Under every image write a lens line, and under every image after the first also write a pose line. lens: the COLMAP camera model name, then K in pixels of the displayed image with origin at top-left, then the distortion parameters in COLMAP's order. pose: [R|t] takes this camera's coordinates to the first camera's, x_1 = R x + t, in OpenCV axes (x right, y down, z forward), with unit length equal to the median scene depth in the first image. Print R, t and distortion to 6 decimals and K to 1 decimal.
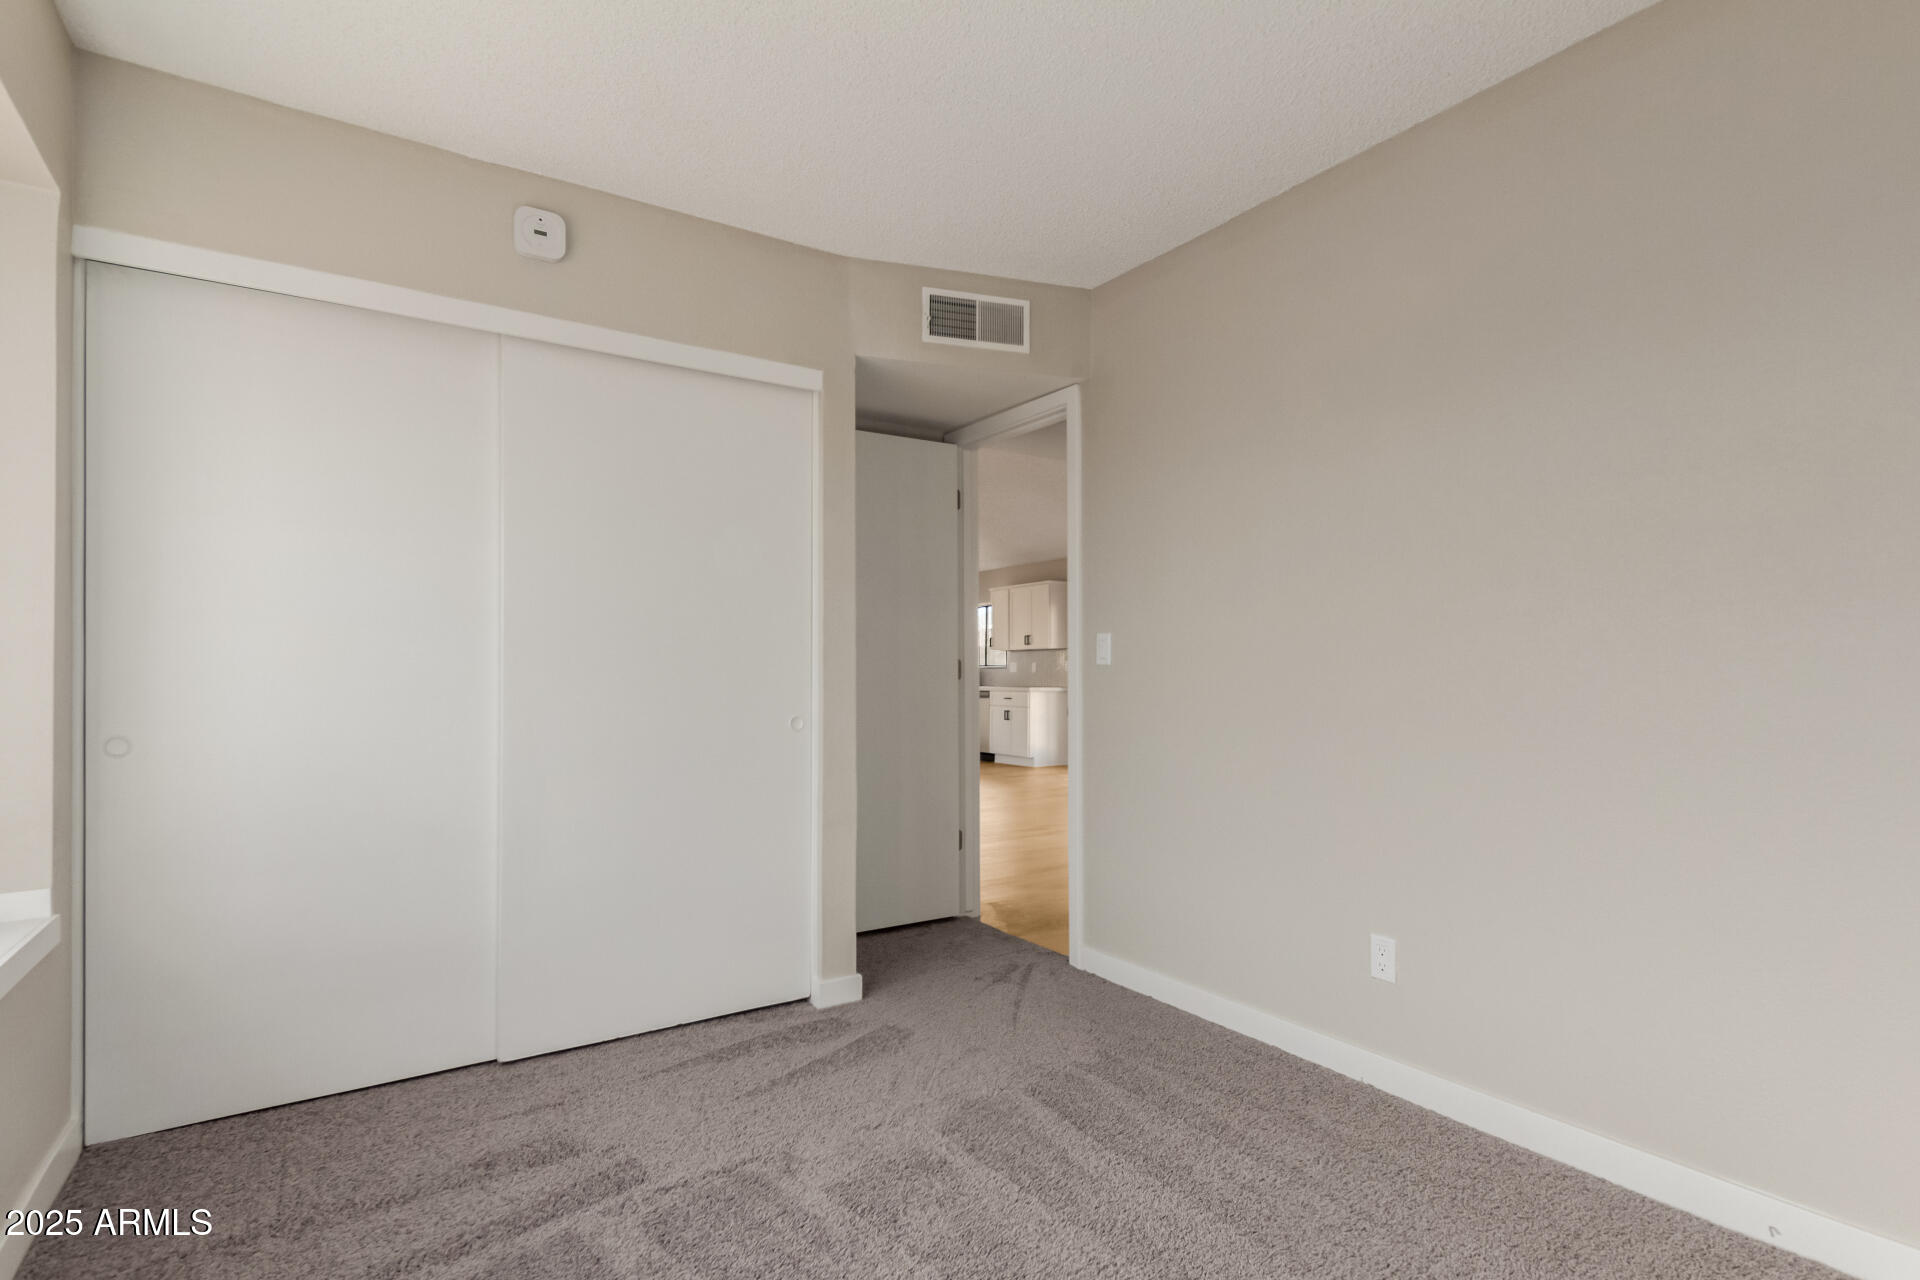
lens RADIAL K [[970.8, 0, 952.6], [0, 970.8, 667.0], [0, 0, 1]] dist [0.016636, -0.001546]
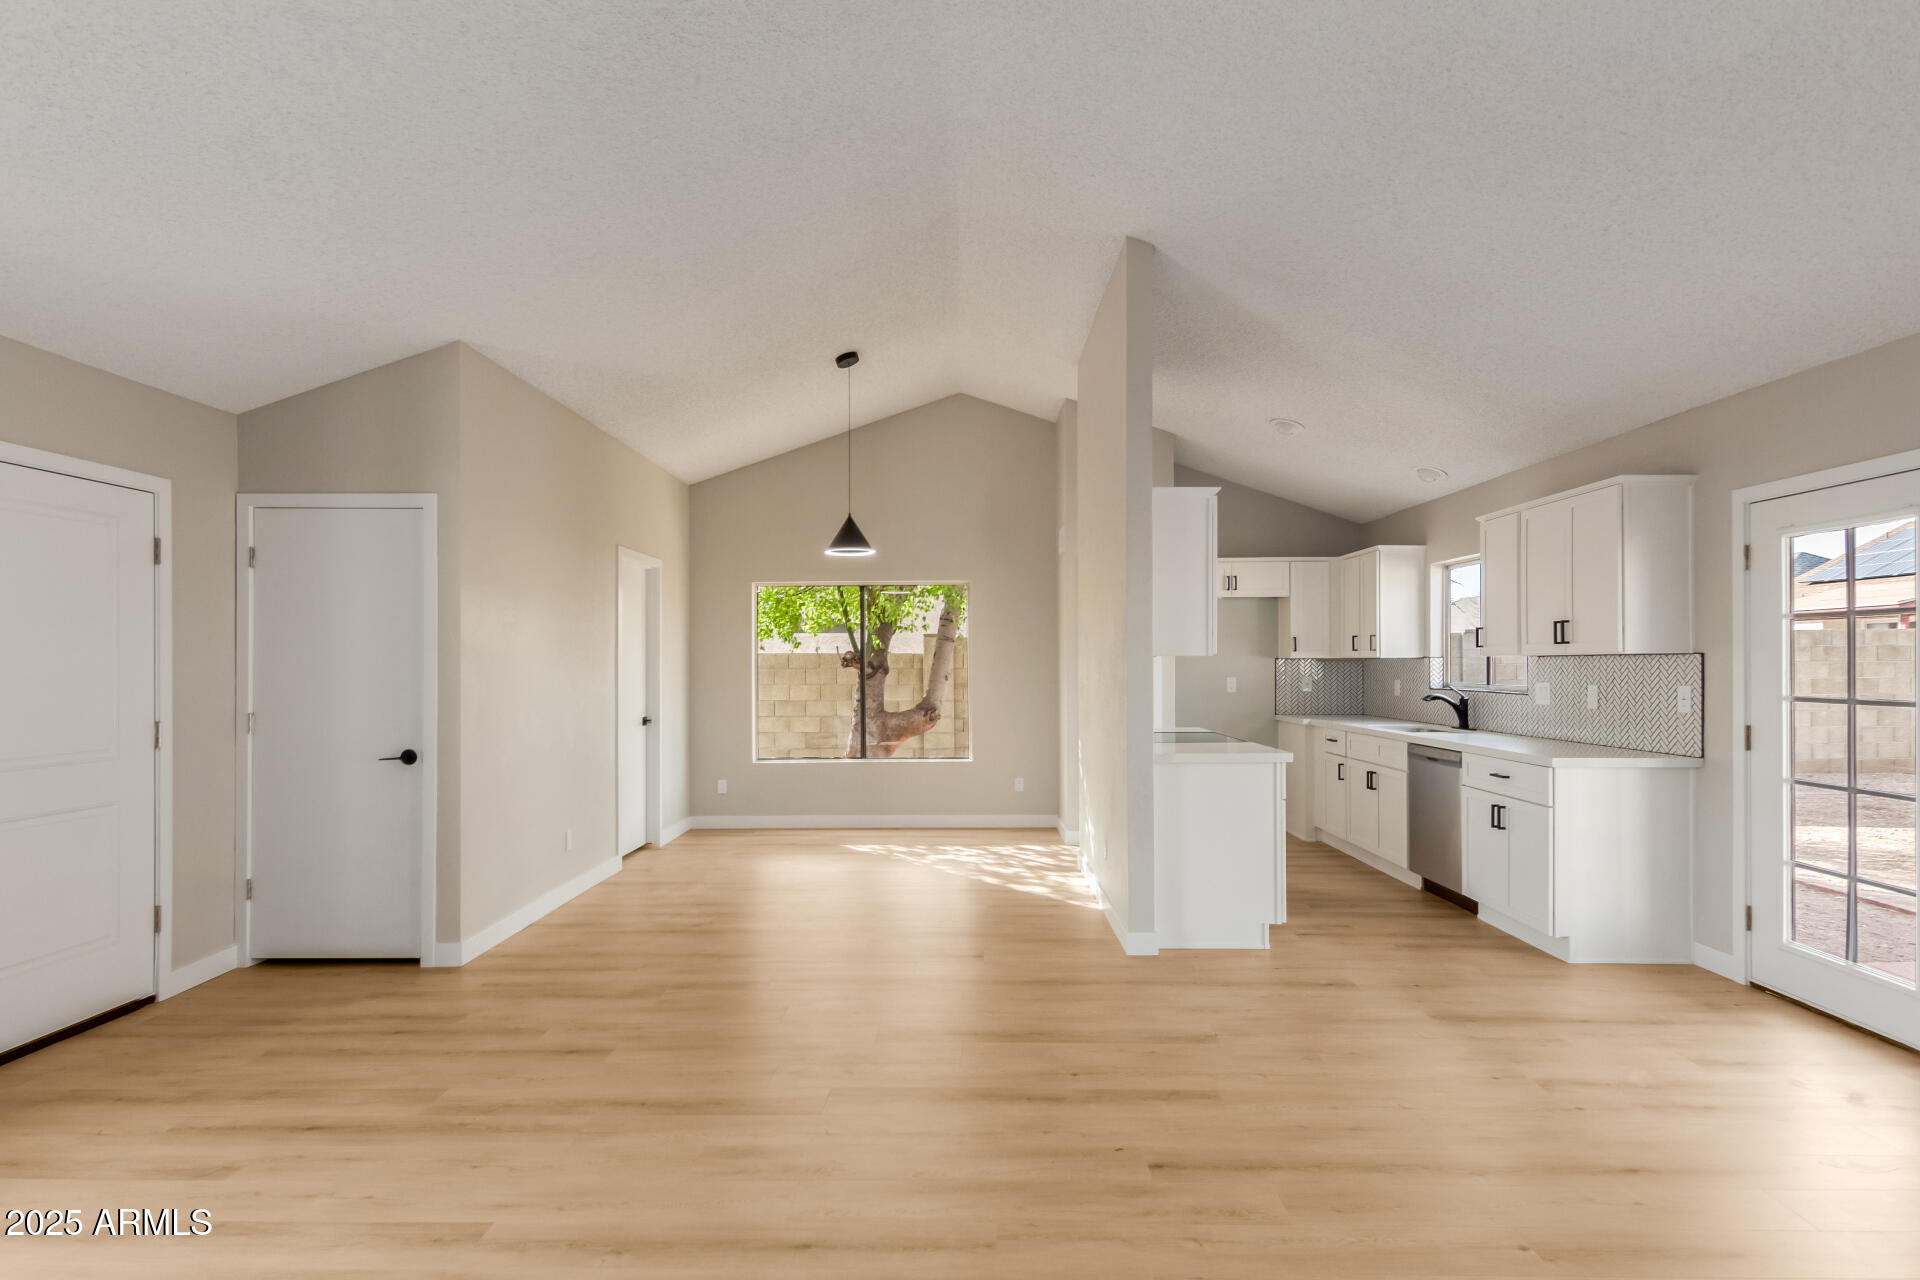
lens RADIAL K [[970.8, 0, 952.6], [0, 970.8, 667.0], [0, 0, 1]] dist [0.016636, -0.001546]
pose [[0.823862, 0.004209, -0.566775, 0.096986], [0.003197, 0.999922, 0.012073, -0.018645], [0.566782, -0.011758, 0.823784, 0.516492]]
